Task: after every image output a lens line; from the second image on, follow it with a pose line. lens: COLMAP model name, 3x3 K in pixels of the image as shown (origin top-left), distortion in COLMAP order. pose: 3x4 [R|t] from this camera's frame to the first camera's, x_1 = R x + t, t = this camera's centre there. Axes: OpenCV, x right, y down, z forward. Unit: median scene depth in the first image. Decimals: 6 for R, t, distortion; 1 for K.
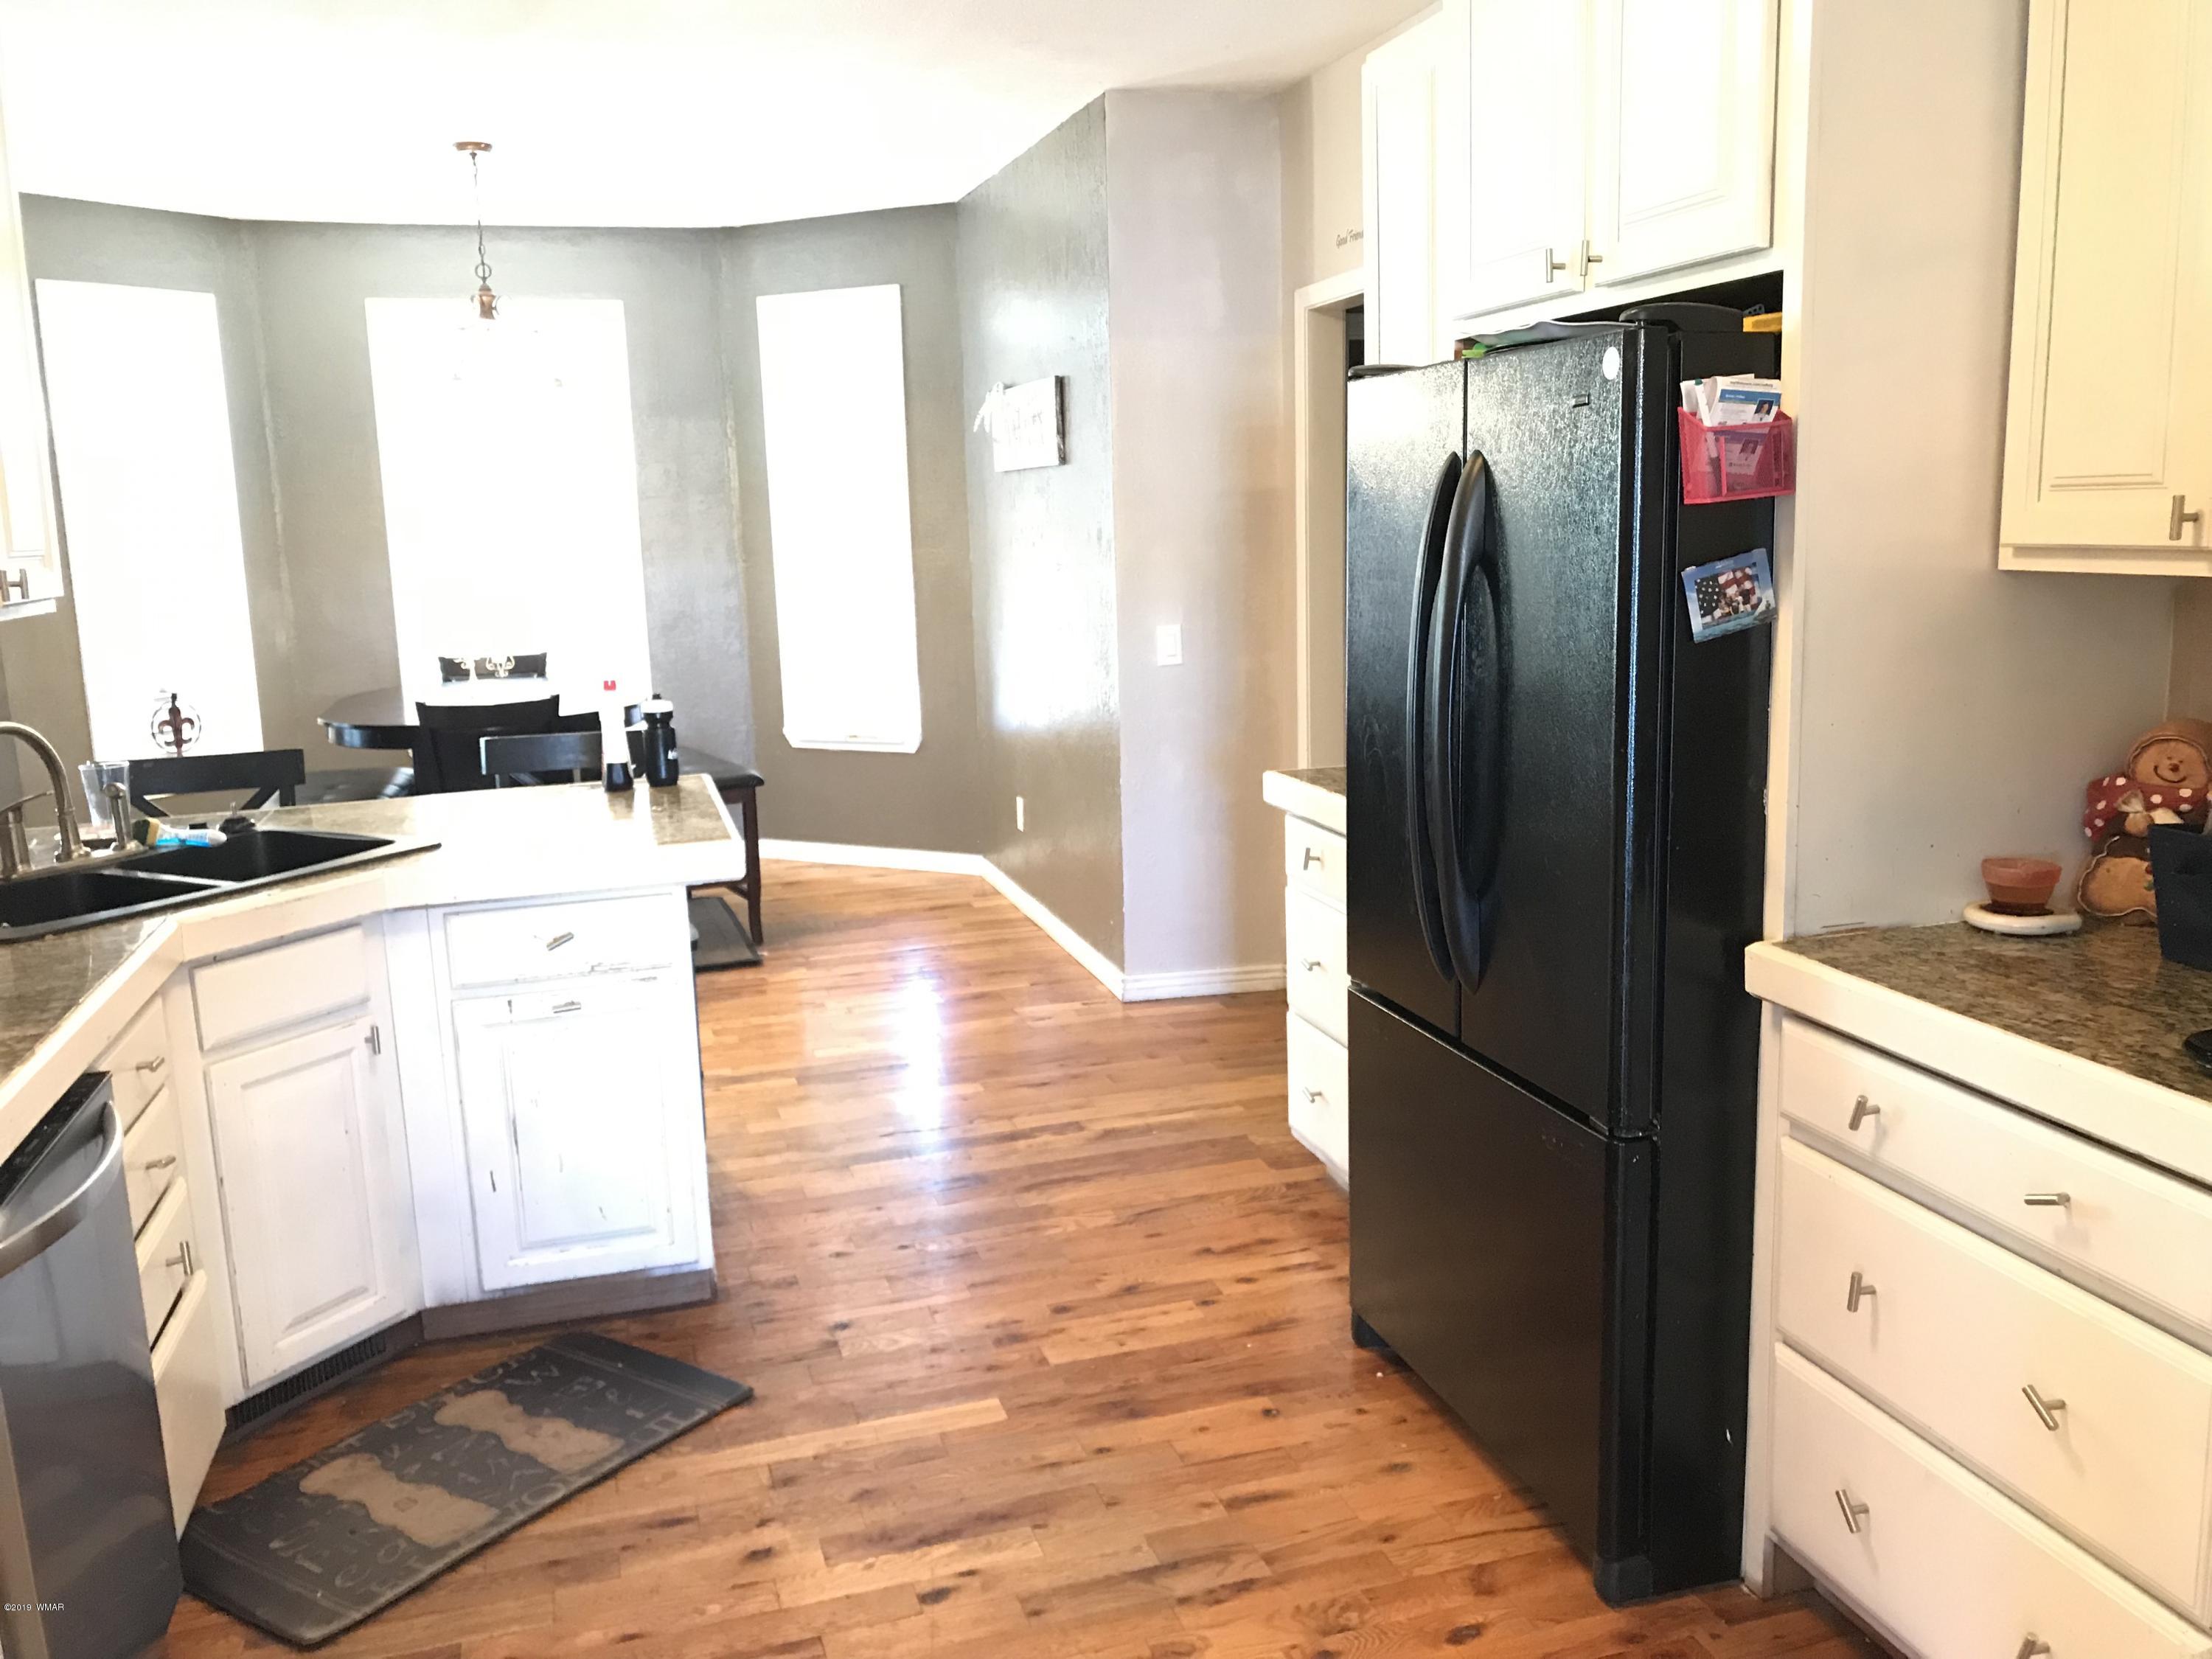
lens RADIAL K [[1836.1, 0, 1121.1], [0, 1836.1, 825.5], [0, 0, 1]] dist [-0.002039, 0.007737]
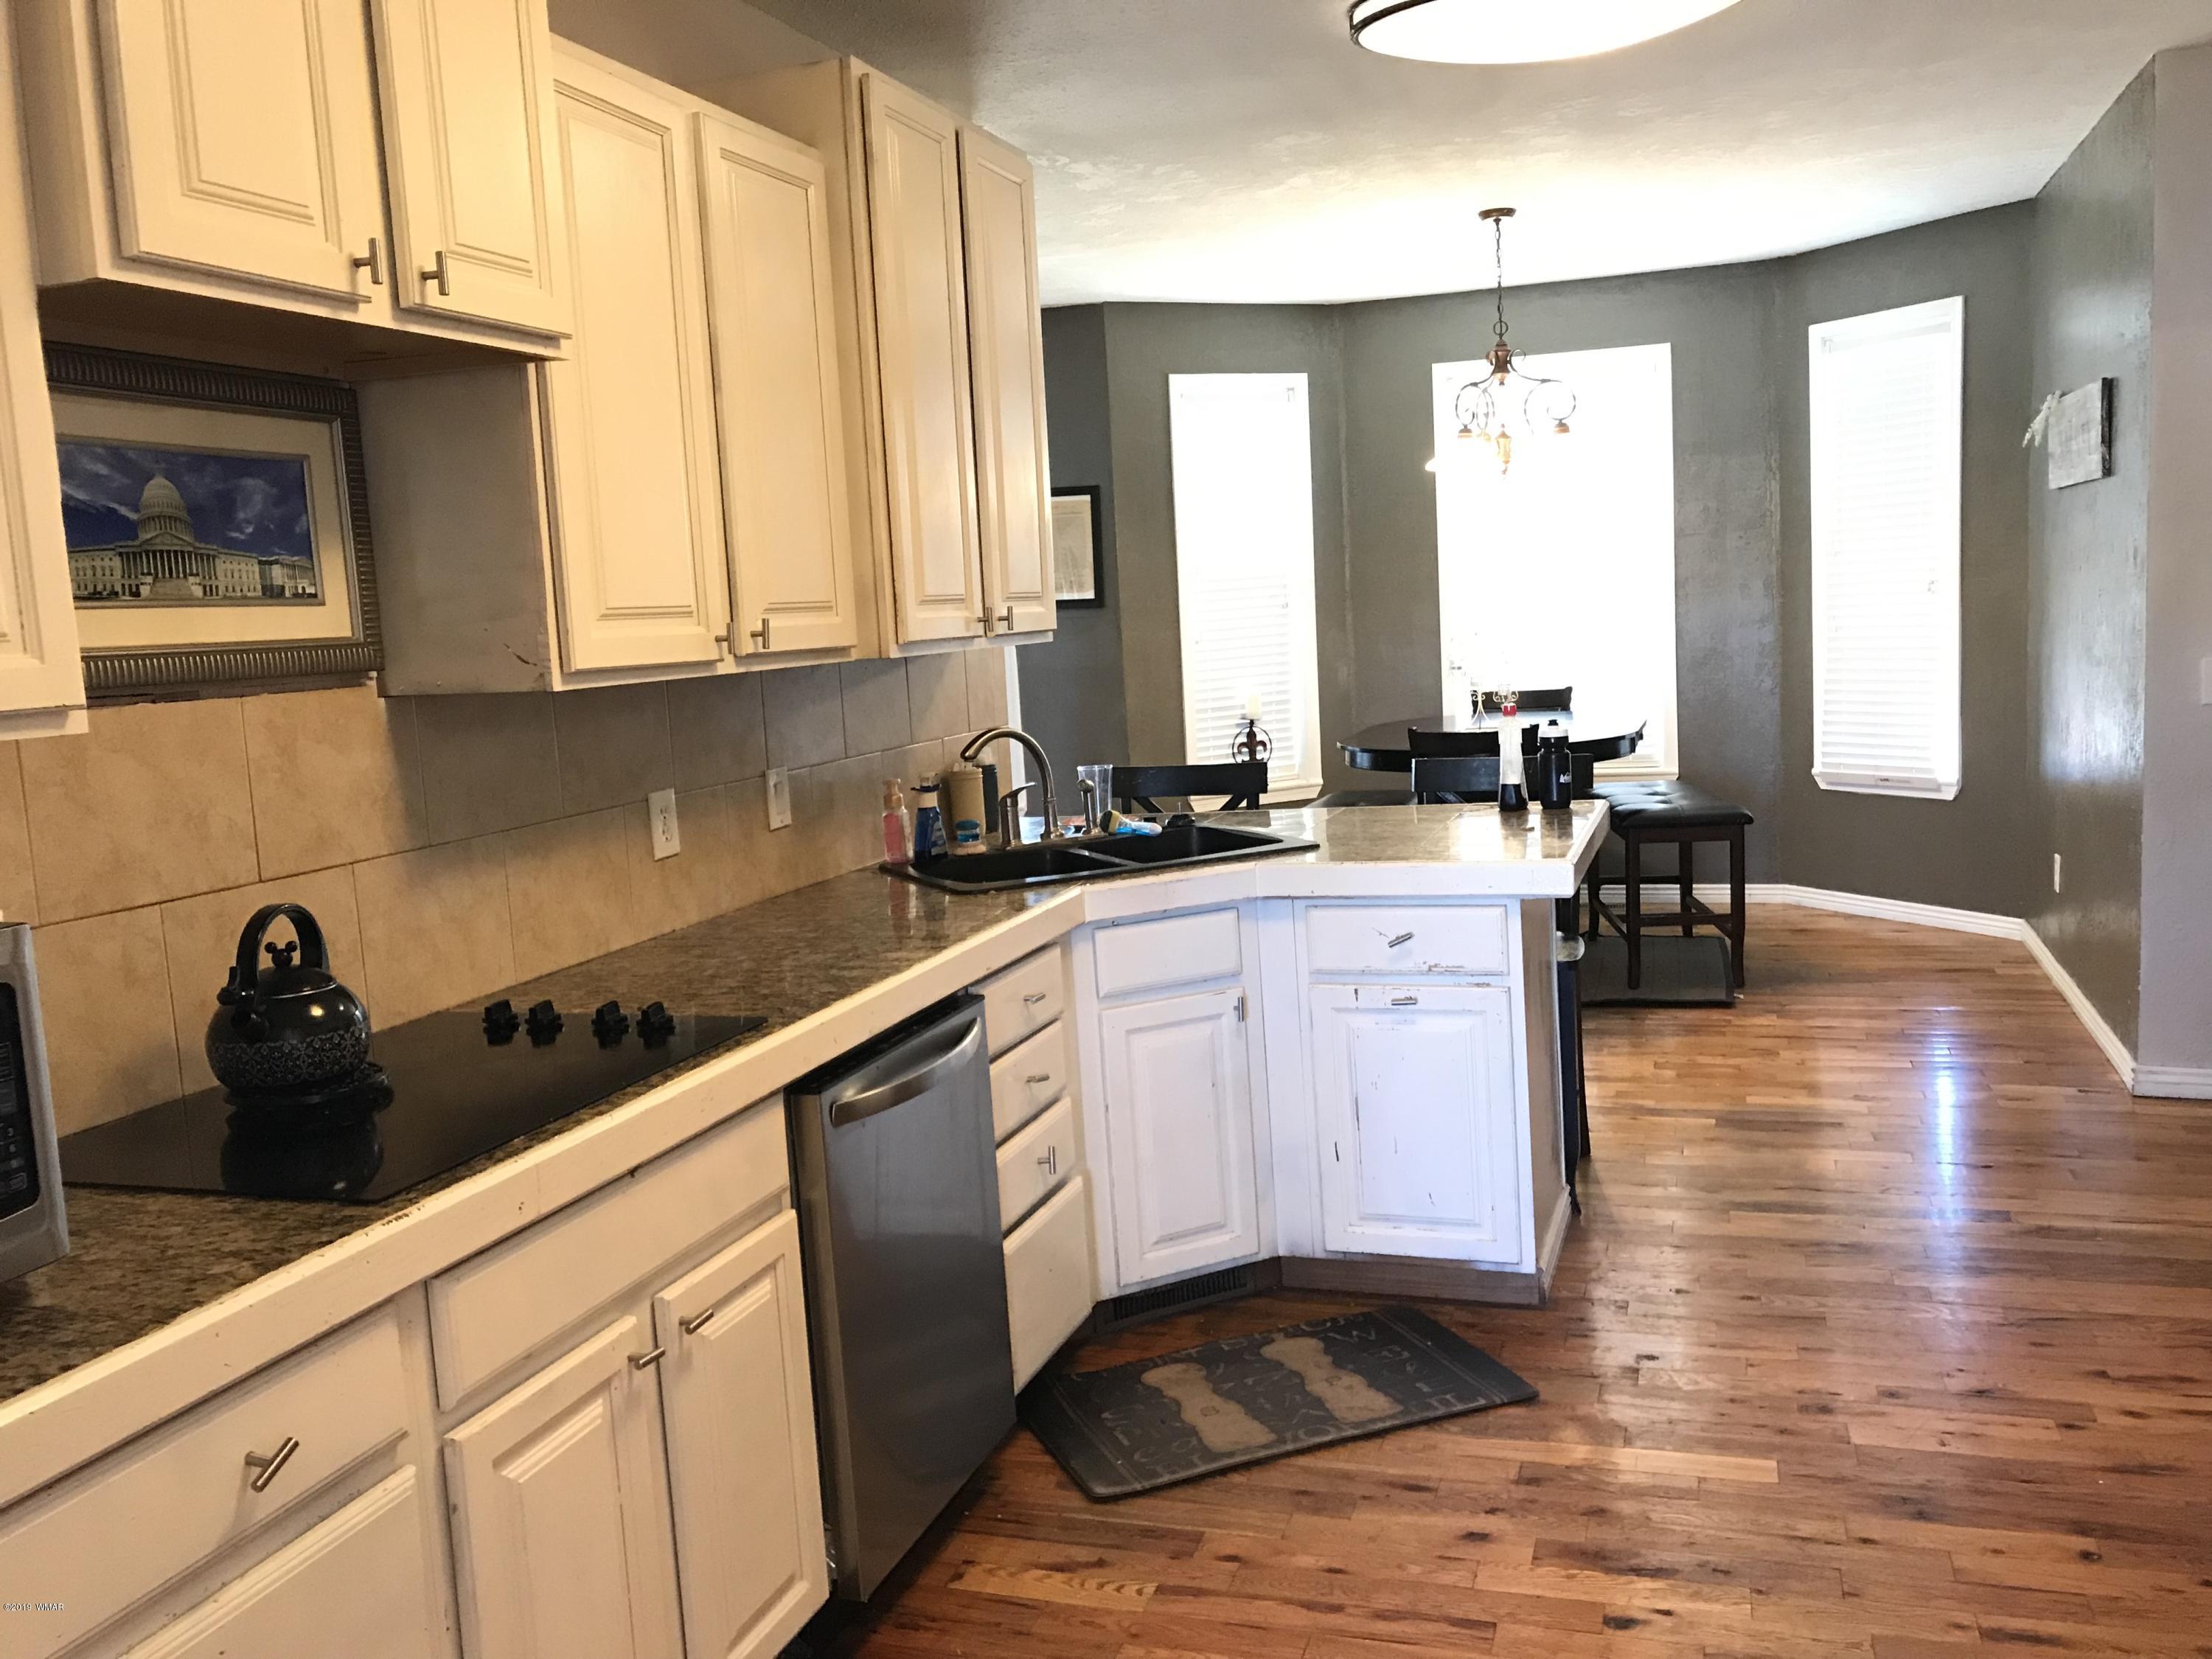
lens RADIAL K [[1842.5, 0, 1109.4], [0, 1842.5, 815.3], [0, 0, 1]] dist [0.086895, -0.127570]
pose [[0.813561, 0.051235, -0.579218, 0.180825], [-0.069427, 0.997544, -0.009278, 0.011028], [0.577320, 0.047761, 0.815120, -0.000095]]
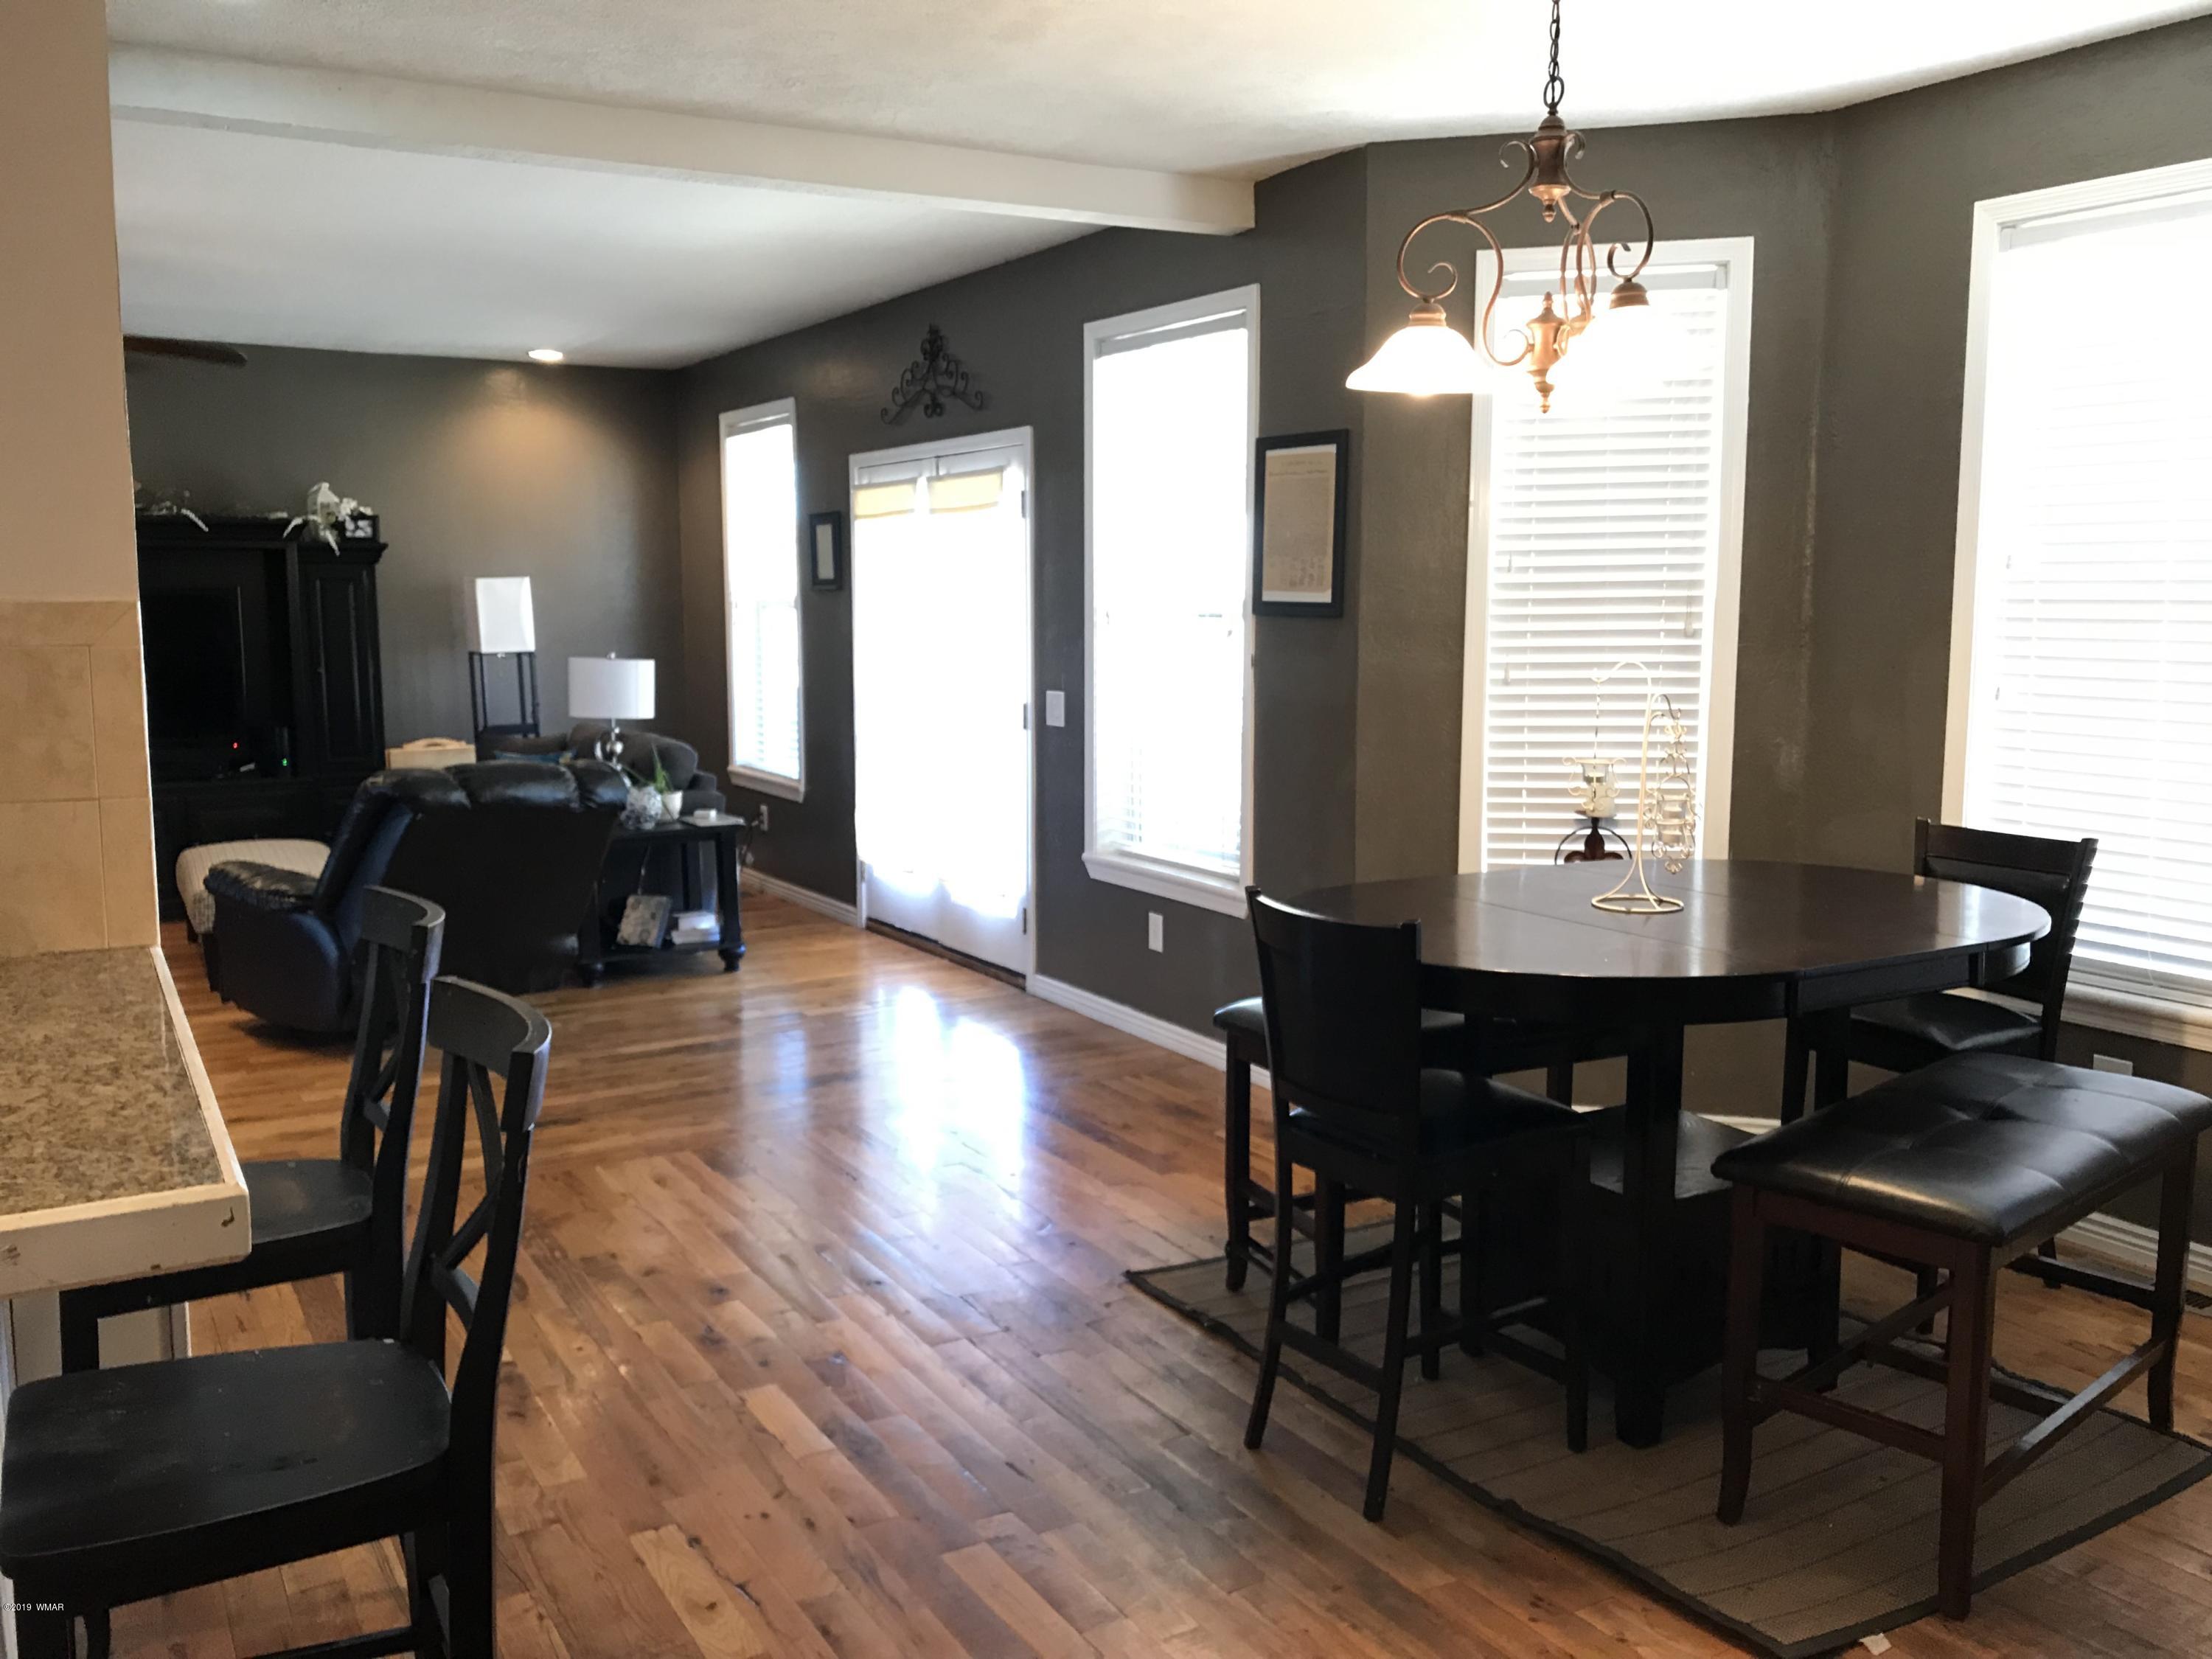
lens RADIAL K [[1842.5, 0, 1109.4], [0, 1842.5, 815.3], [0, 0, 1]] dist [0.086895, -0.127570]
pose [[0.210776, 0.142042, -0.967160, 0.275532], [-0.180655, 0.978005, 0.104265, -0.228037], [0.960696, 0.152745, 0.231800, 1.317594]]
